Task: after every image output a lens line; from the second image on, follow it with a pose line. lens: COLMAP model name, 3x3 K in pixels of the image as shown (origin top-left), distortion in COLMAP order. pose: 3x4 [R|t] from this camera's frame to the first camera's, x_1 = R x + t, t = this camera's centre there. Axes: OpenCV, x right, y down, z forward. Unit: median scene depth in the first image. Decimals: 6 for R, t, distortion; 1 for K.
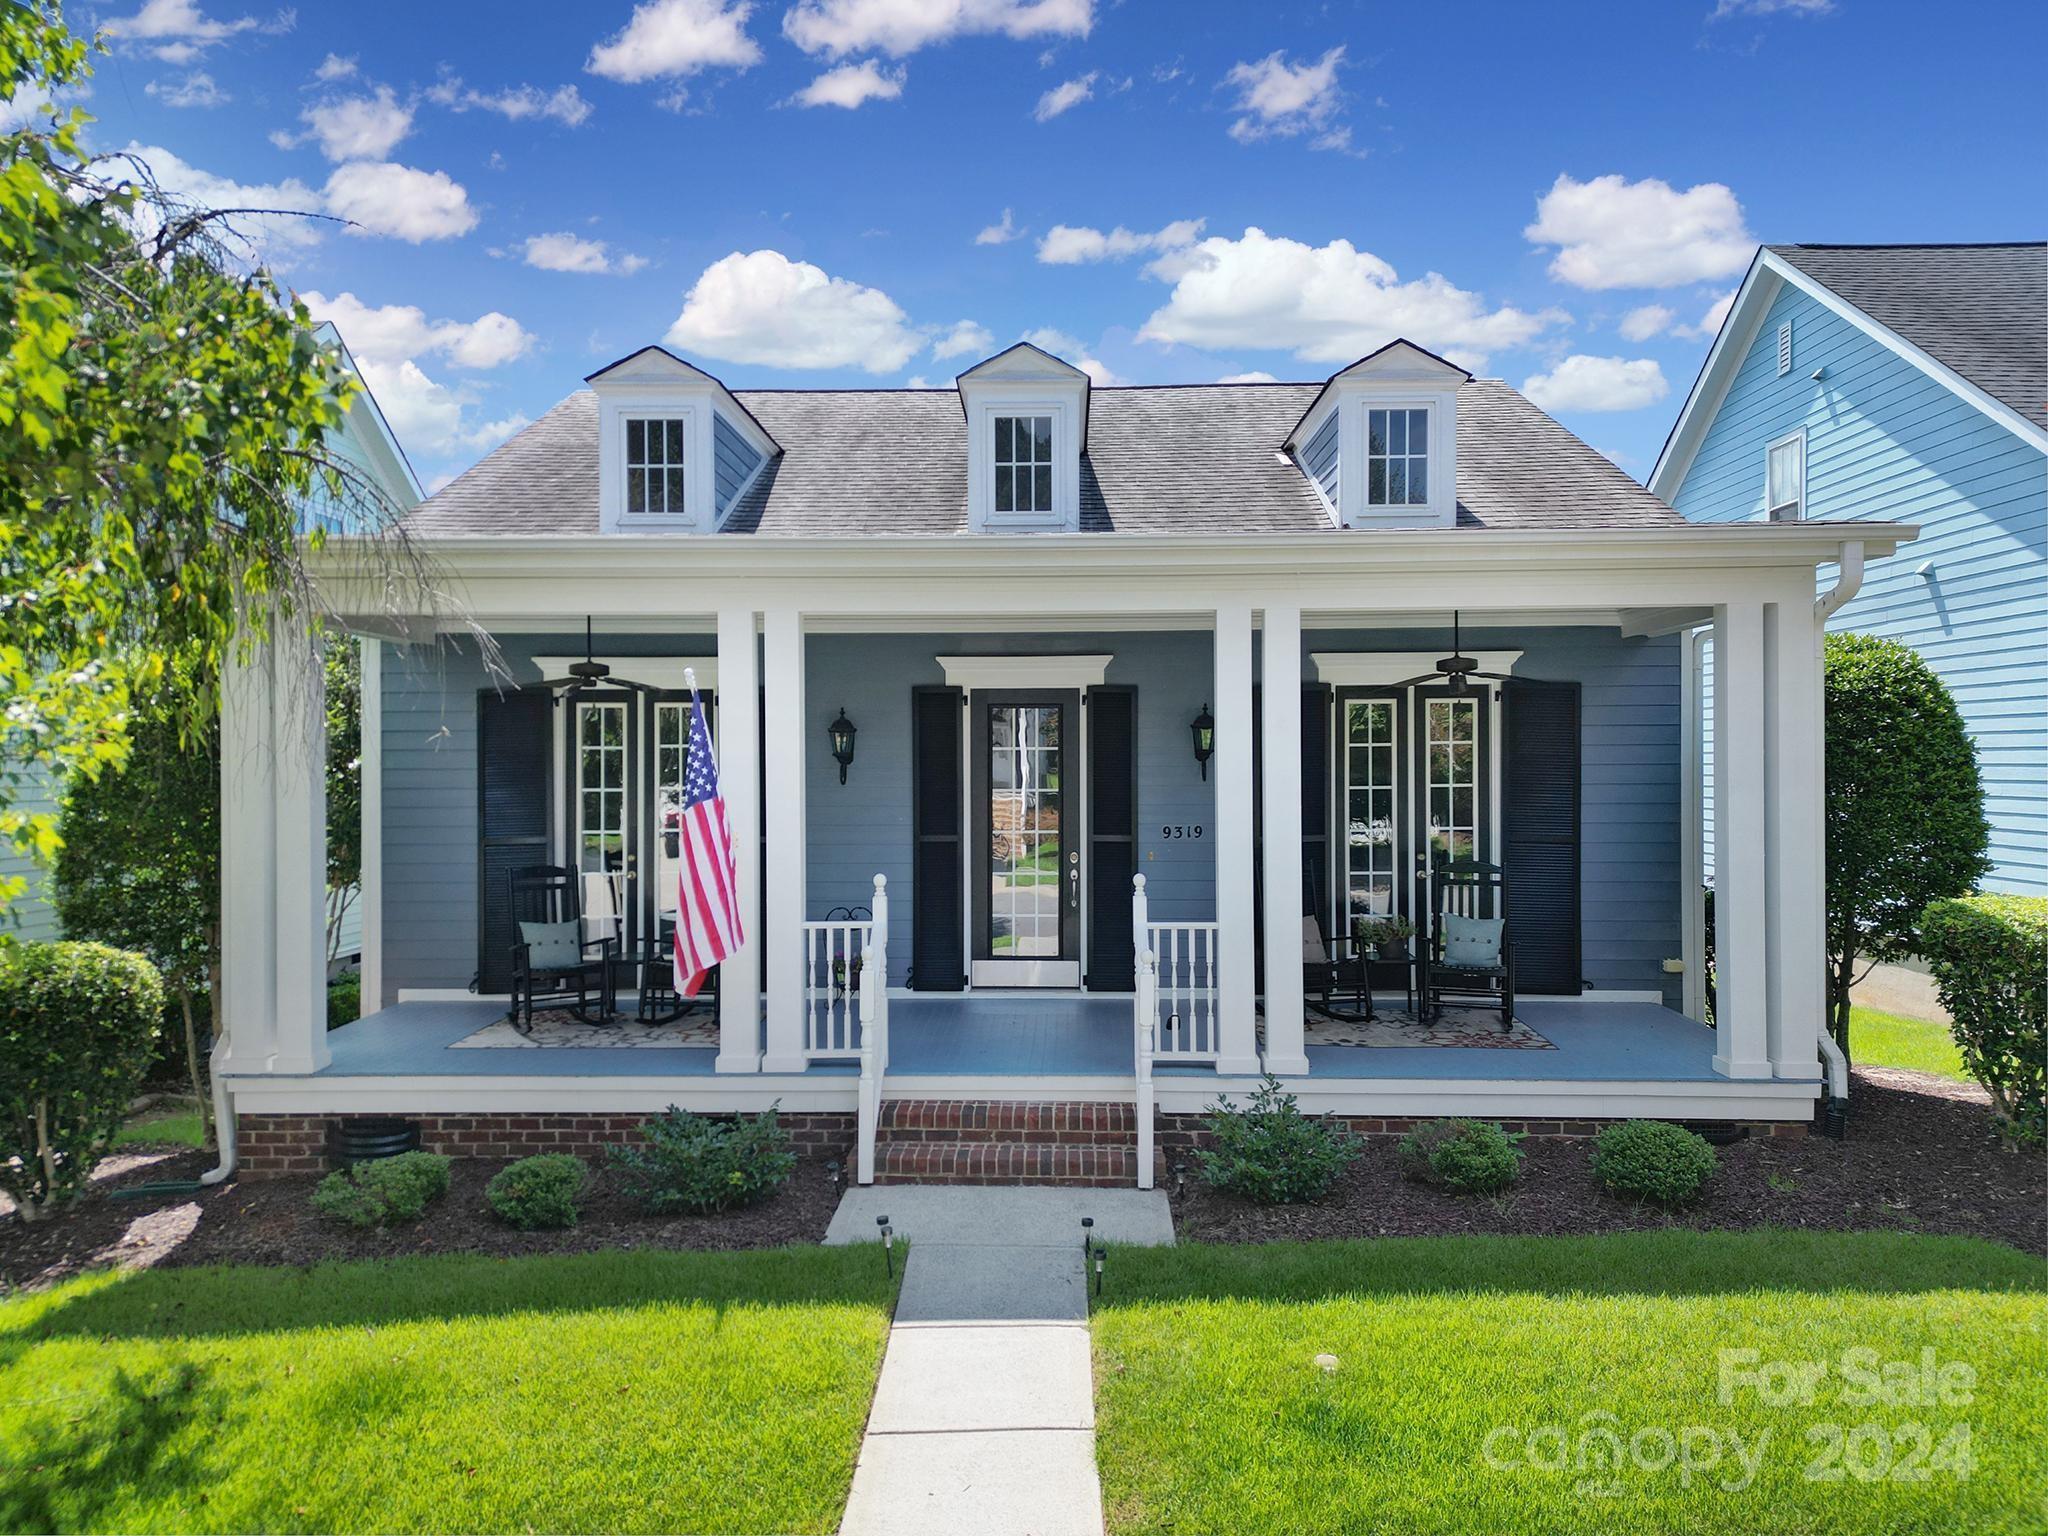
lens RADIAL K [[1441.9, 0, 1017.4], [0, 1441.9, 767.8], [0, 0, 1]] dist [0.040709, -0.029917]
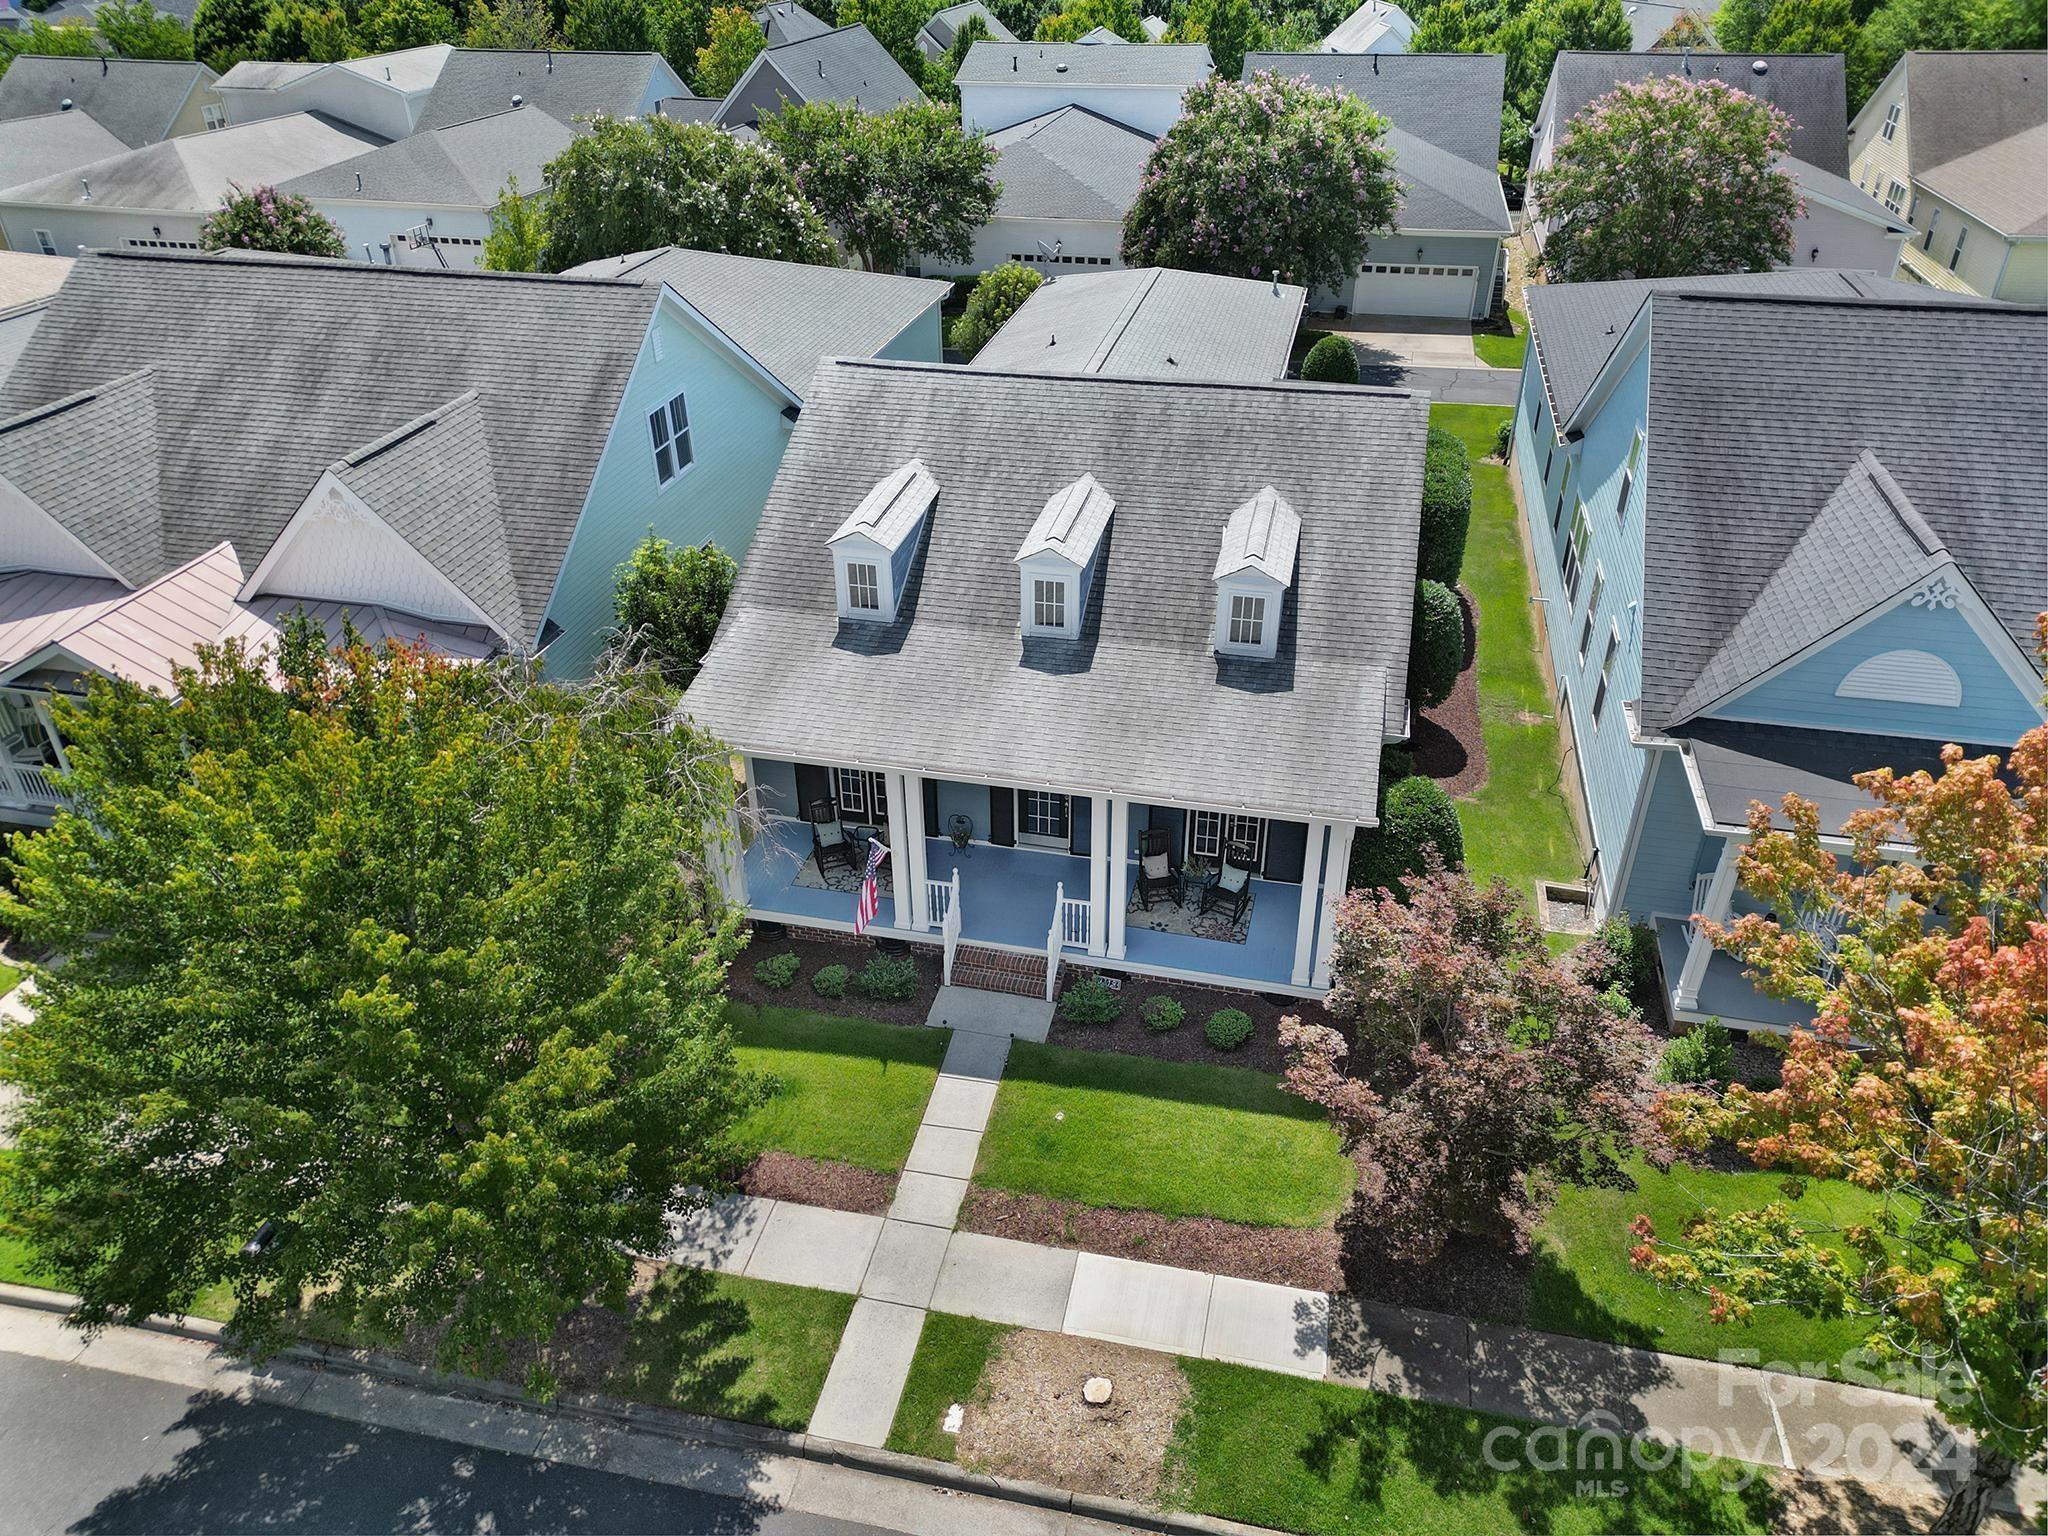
lens RADIAL K [[1441.9, 0, 1017.4], [0, 1441.9, 767.8], [0, 0, 1]] dist [0.040709, -0.029917]
pose [[0.979855, 0.099828, -0.172972, 0.408450], [0.006554, 0.849567, 0.527439, -1.344727], [0.199605, -0.517948, 0.831798, -0.906254]]
